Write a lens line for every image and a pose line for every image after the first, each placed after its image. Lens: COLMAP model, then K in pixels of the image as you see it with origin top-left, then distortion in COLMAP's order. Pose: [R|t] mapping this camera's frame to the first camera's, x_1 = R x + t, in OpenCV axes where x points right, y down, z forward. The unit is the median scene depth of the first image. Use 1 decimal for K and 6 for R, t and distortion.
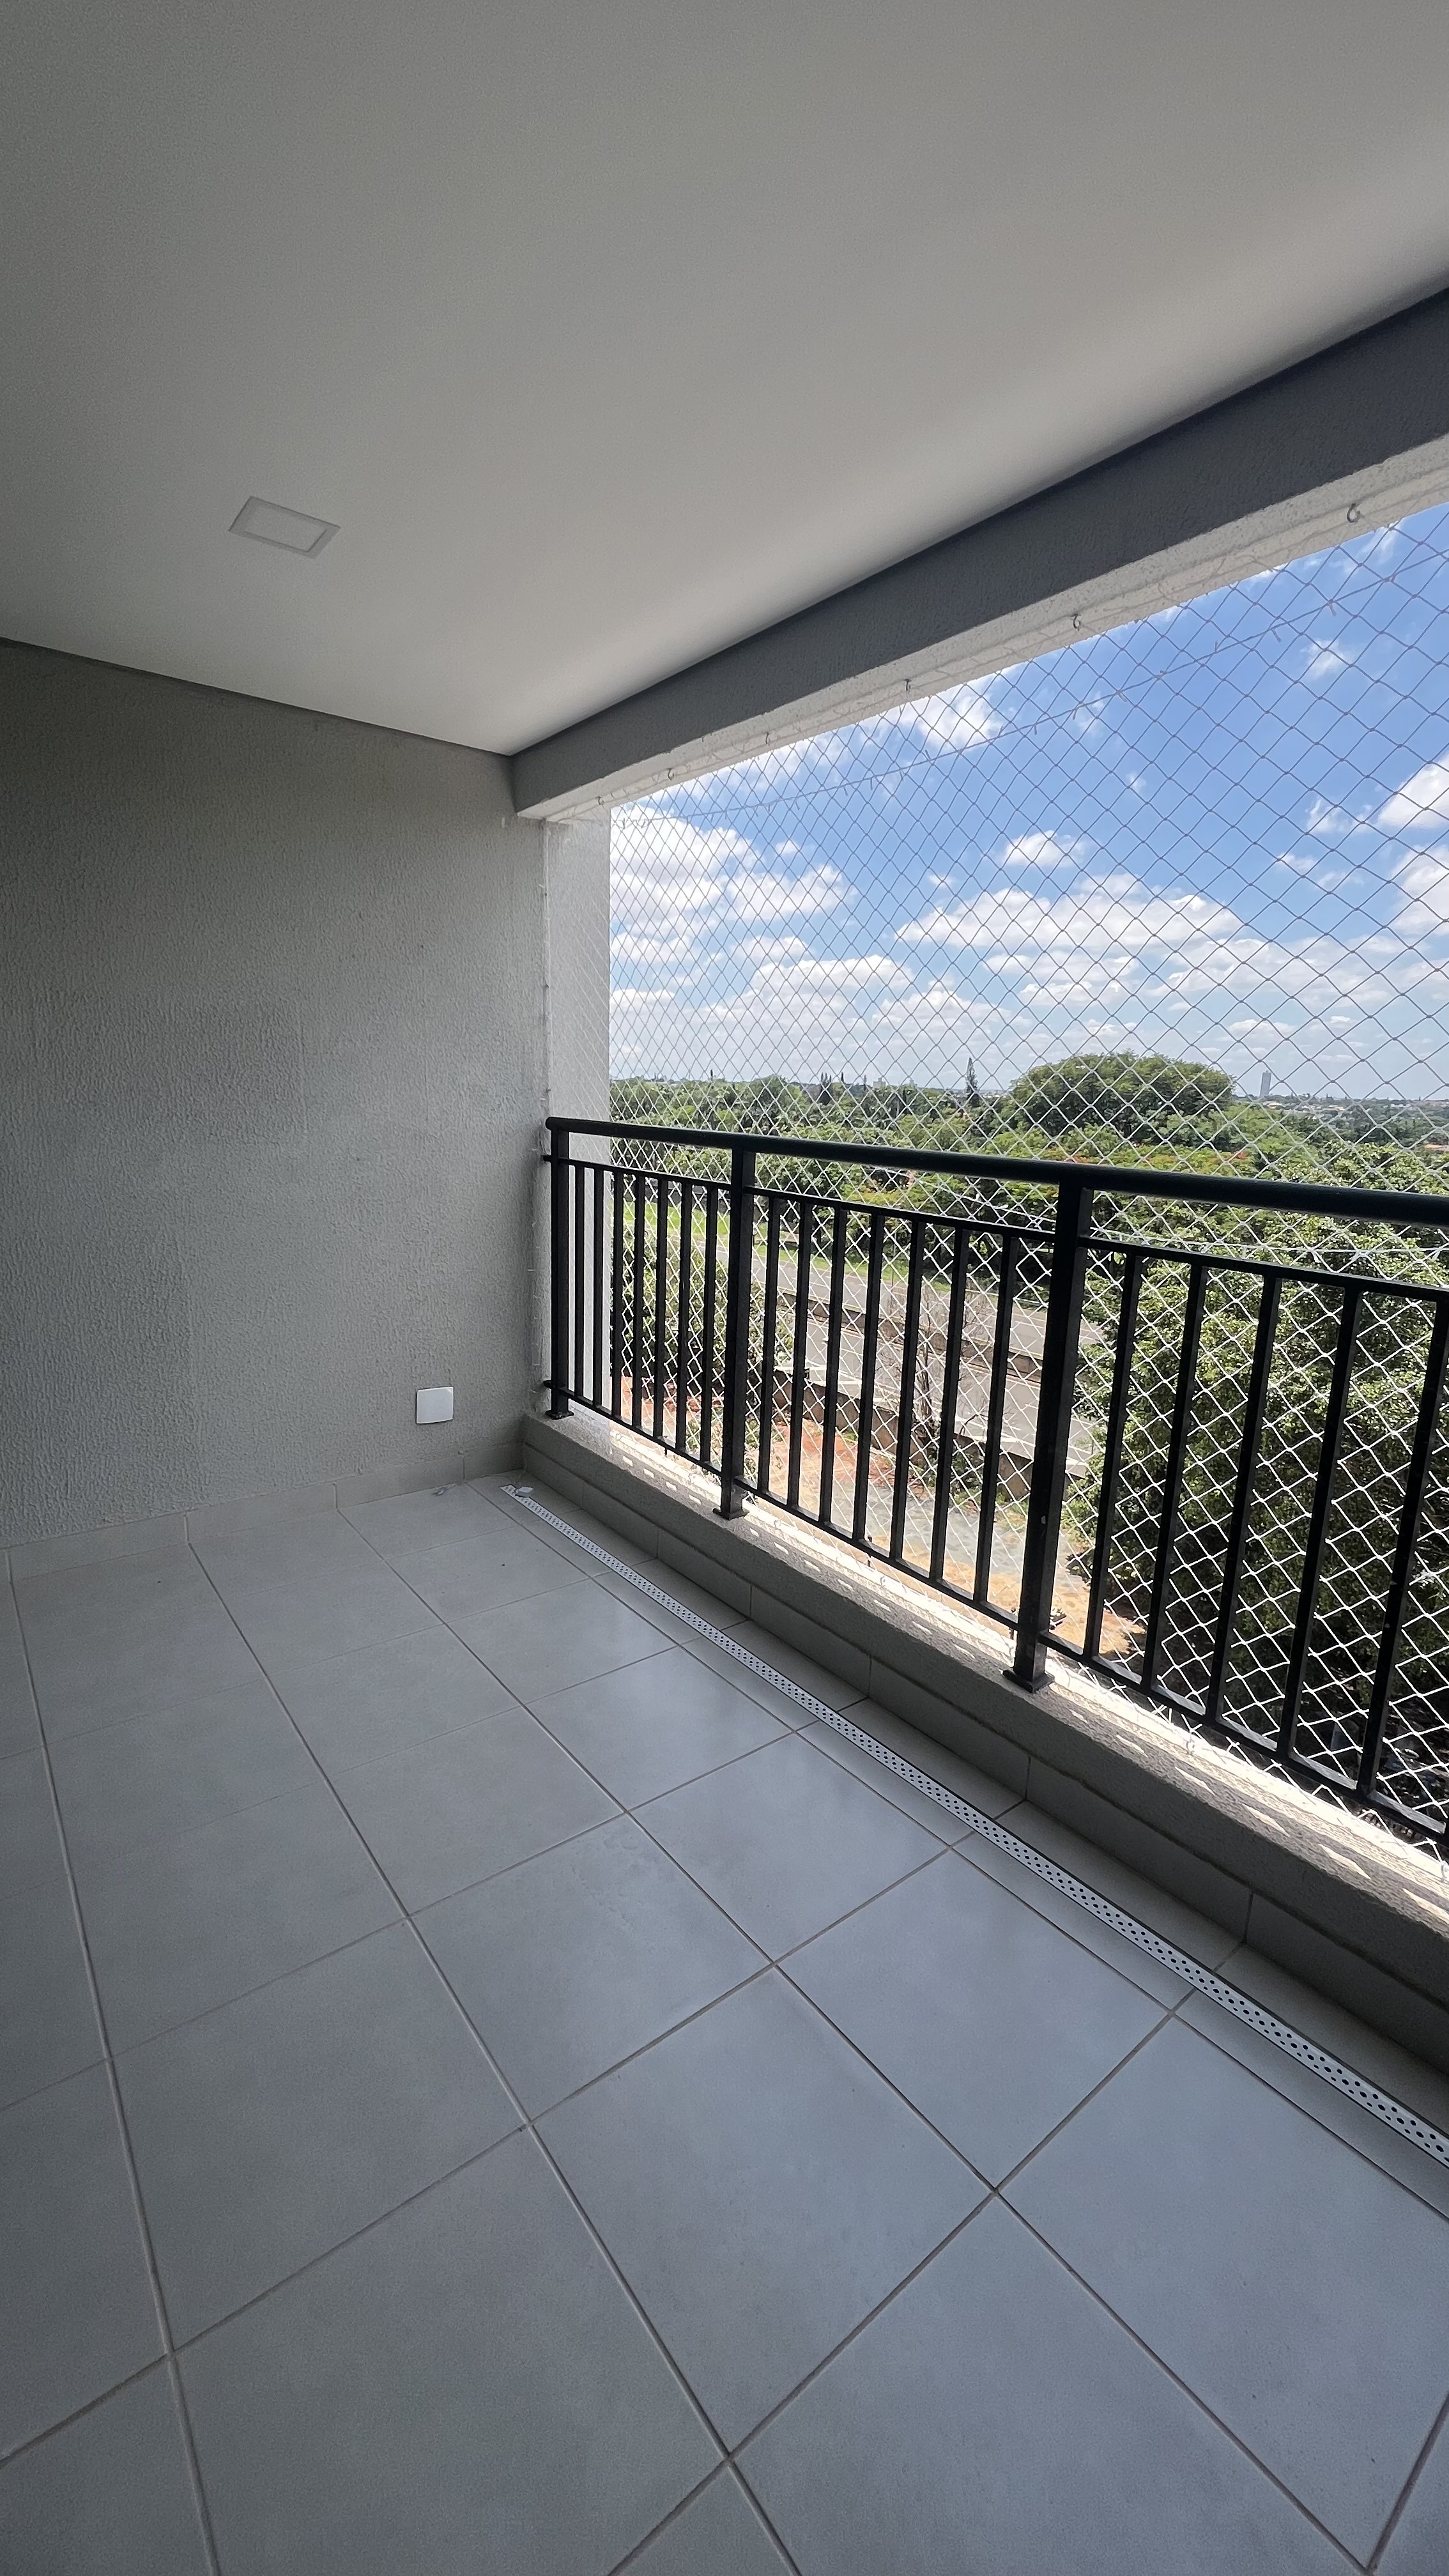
lens RADIAL K [[1036.8, 0, 723.8], [0, 1036.8, 1279.5], [0, 0, 1]] dist [-0.004511, -0.000152]
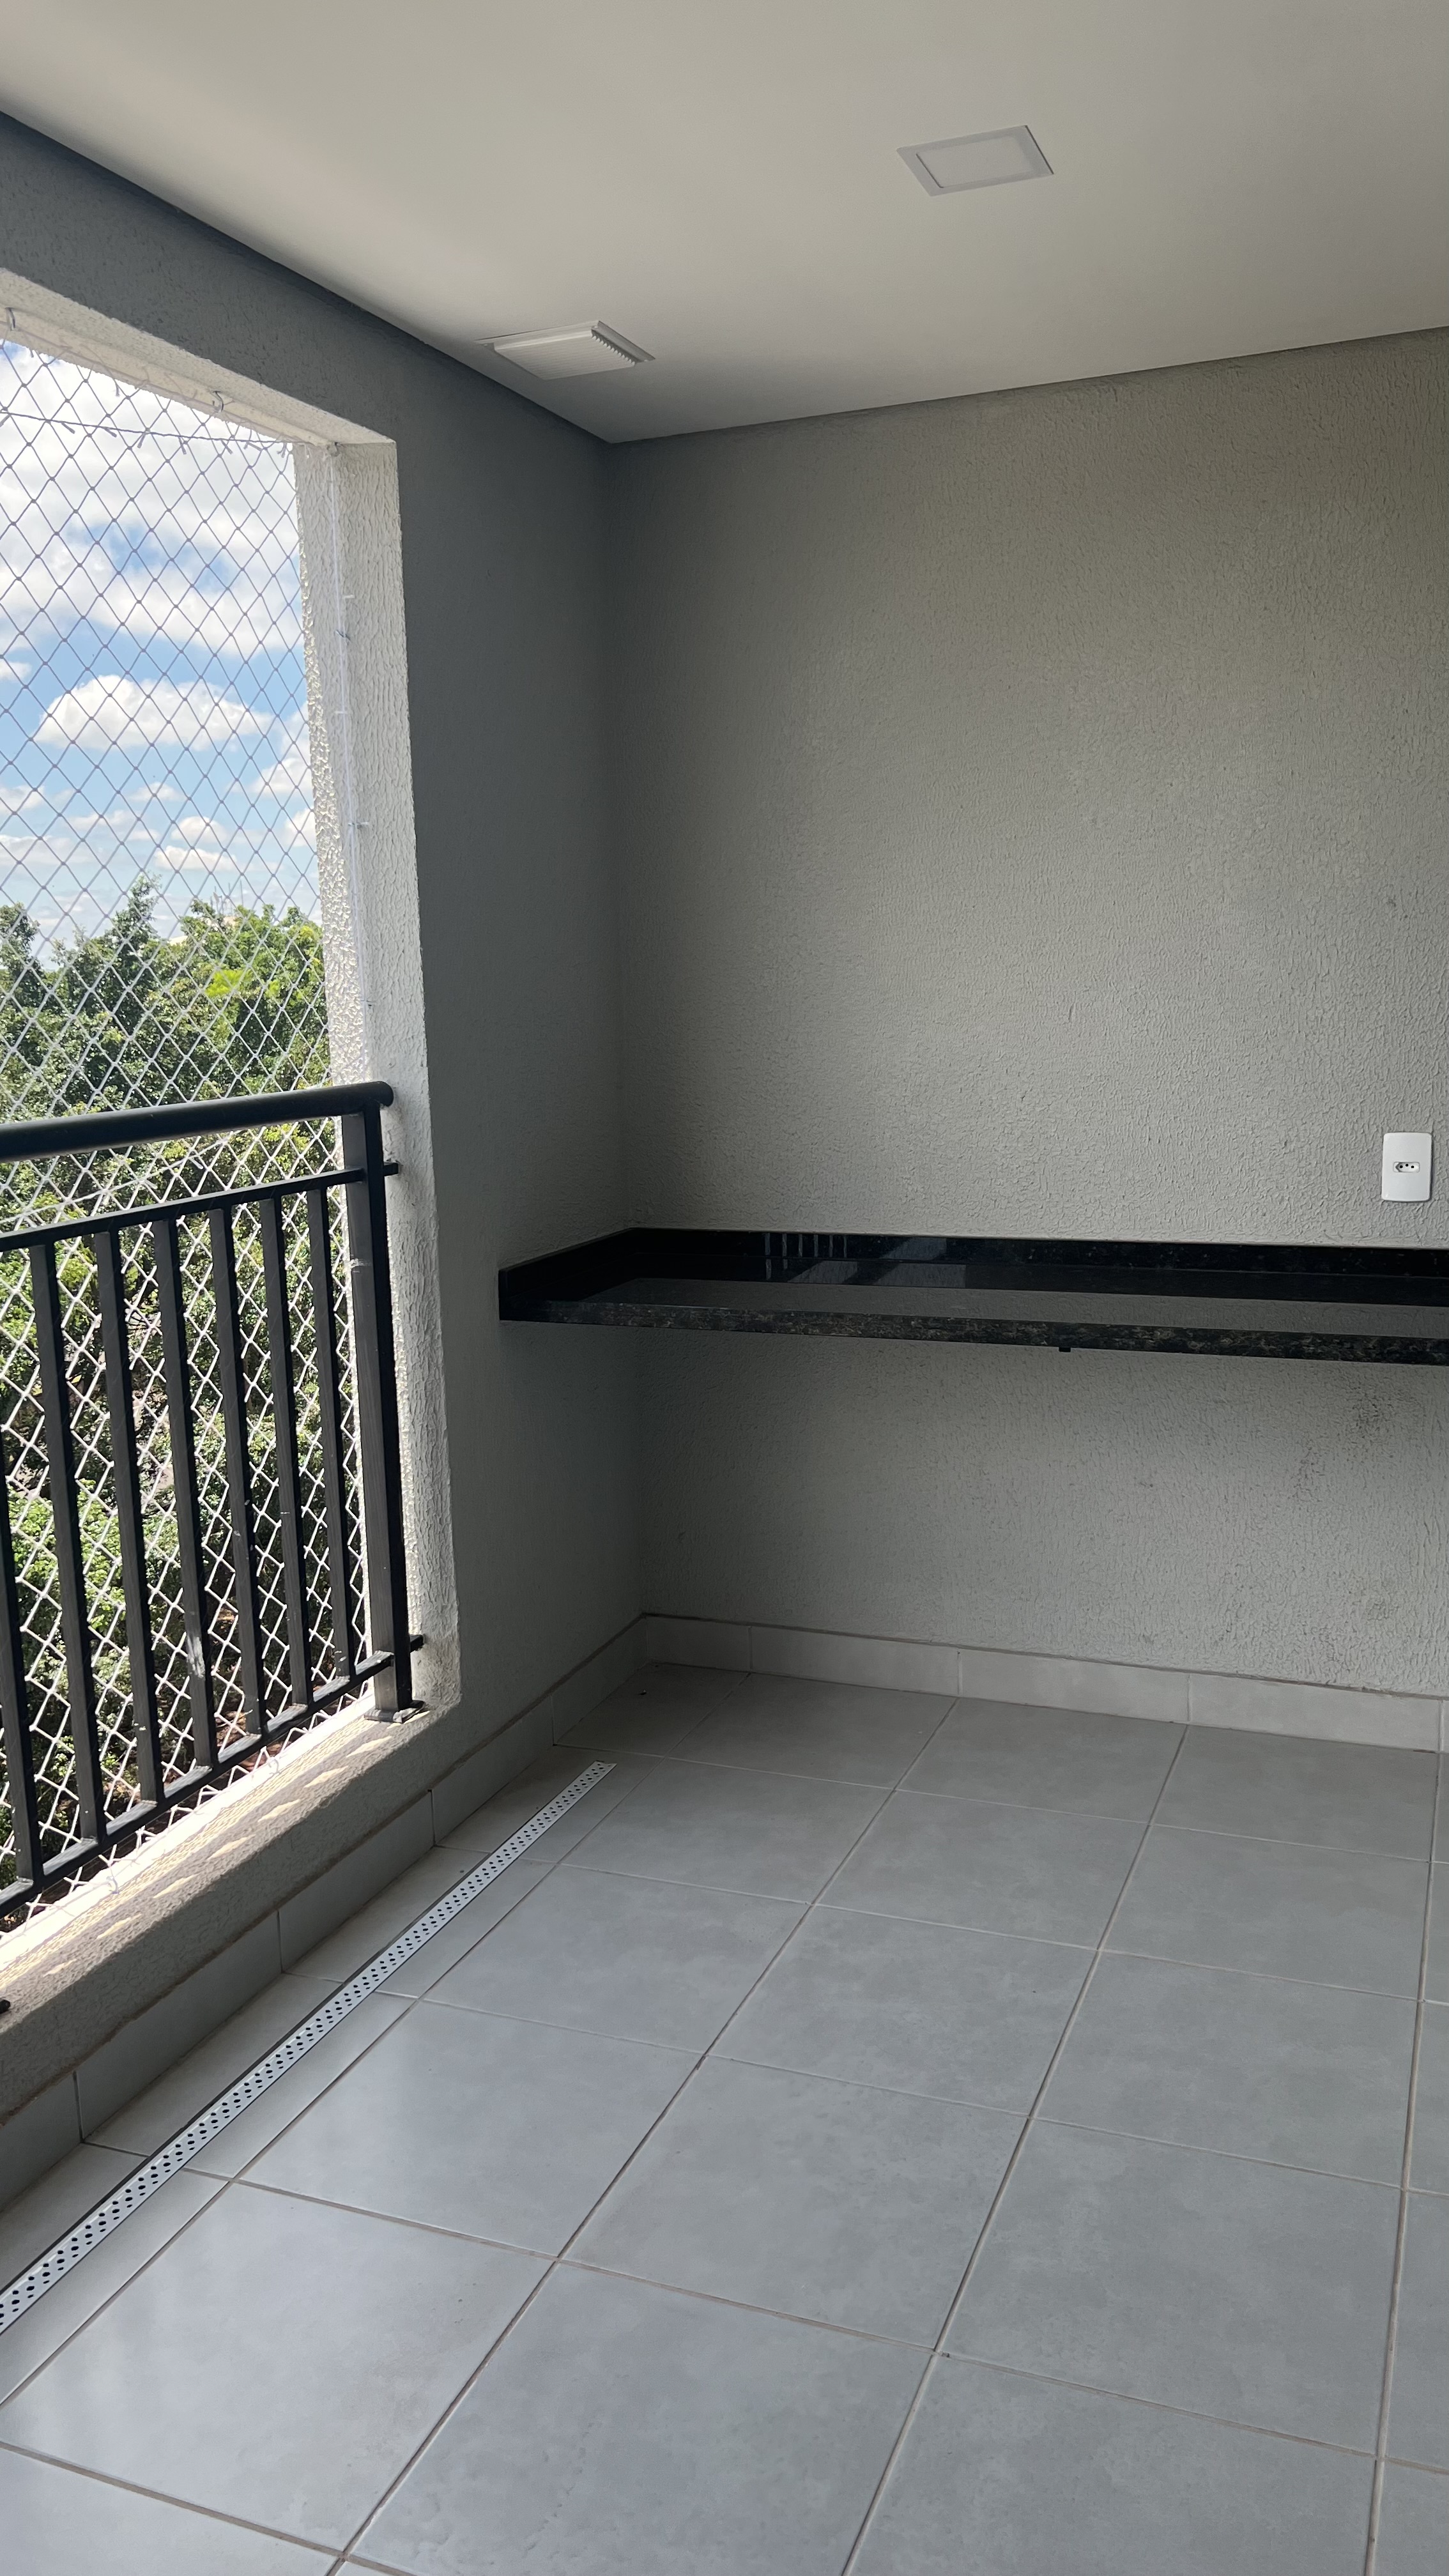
lens RADIAL K [[1917.3, 0, 728.3], [0, 1917.3, 1304.4], [0, 0, 1]] dist [0.013542, -0.002540]
pose [[-0.500024, -0.151116, 0.852725, -0.873135], [0.193254, 0.940357, 0.279967, -0.237651], [-0.844174, 0.304783, -0.440997, 1.099241]]
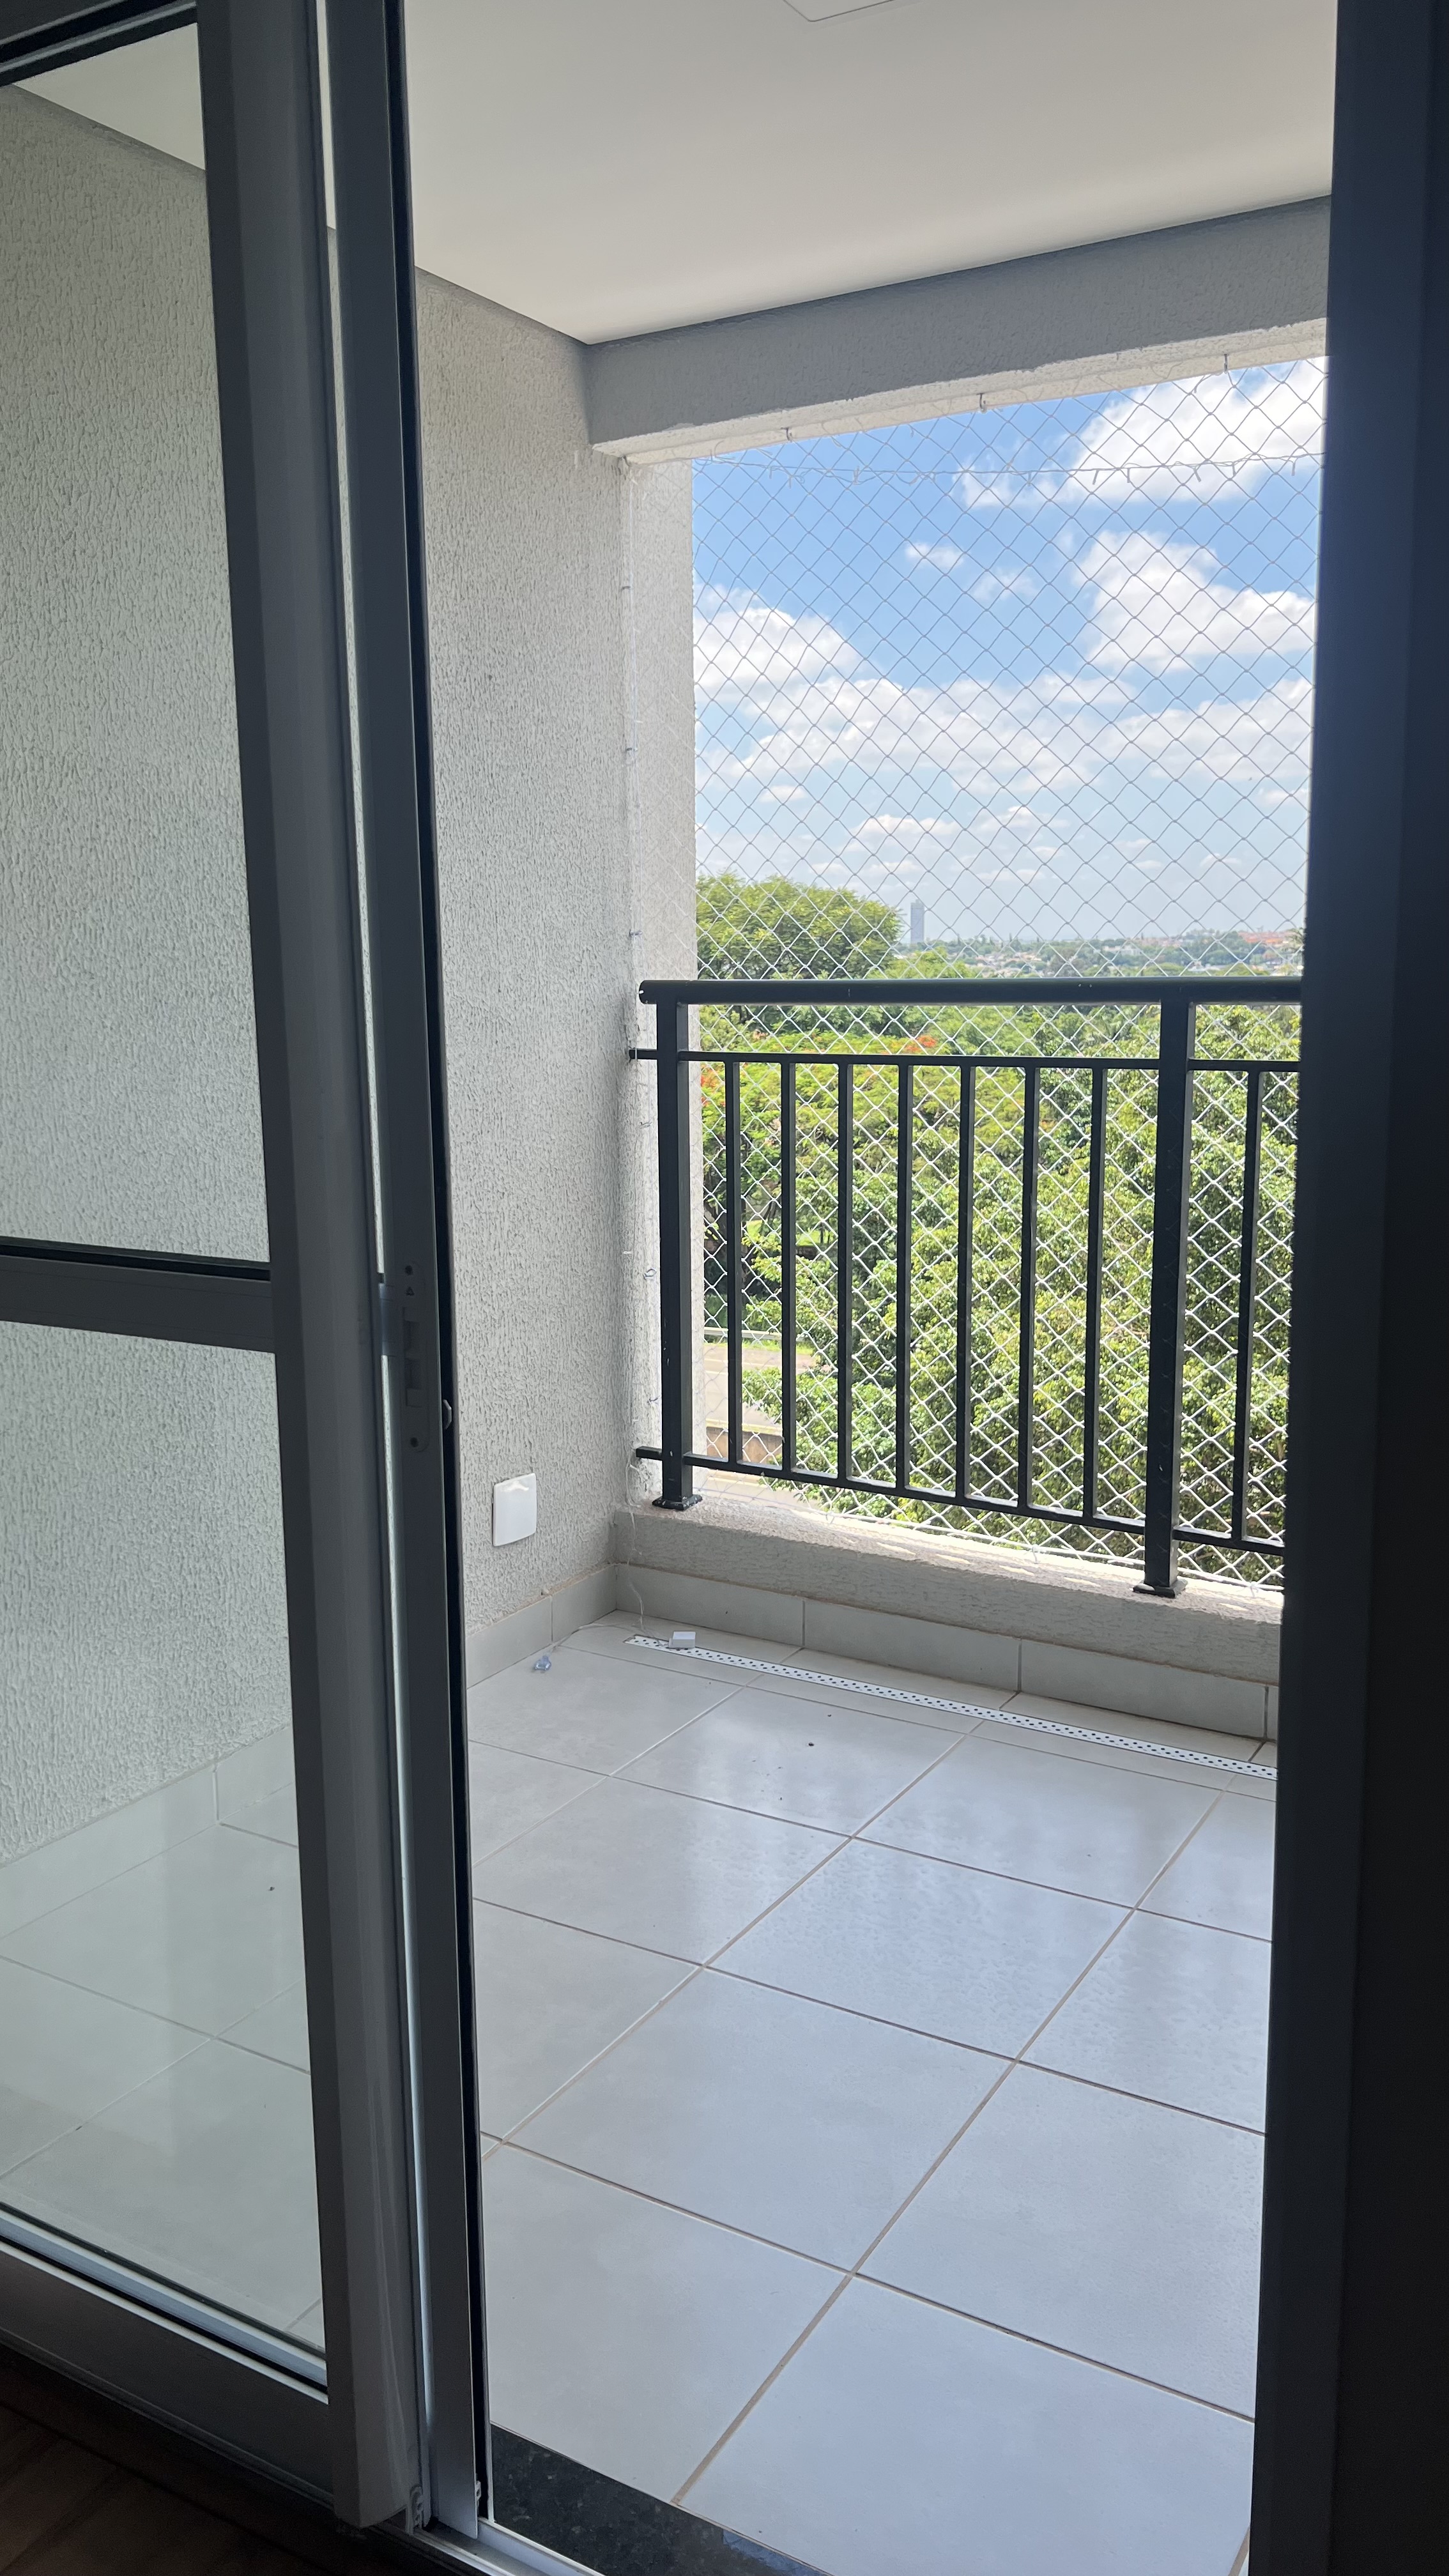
lens RADIAL K [[1917.3, 0, 725.4], [0, 1917.3, 1283.1], [0, 0, 1]] dist [0.013542, -0.002540]
pose [[0.929507, -0.099760, 0.355055, -0.560453], [0.103652, 0.994581, 0.008093, 0.005255], [-0.353938, 0.029279, 0.934810, 0.003645]]
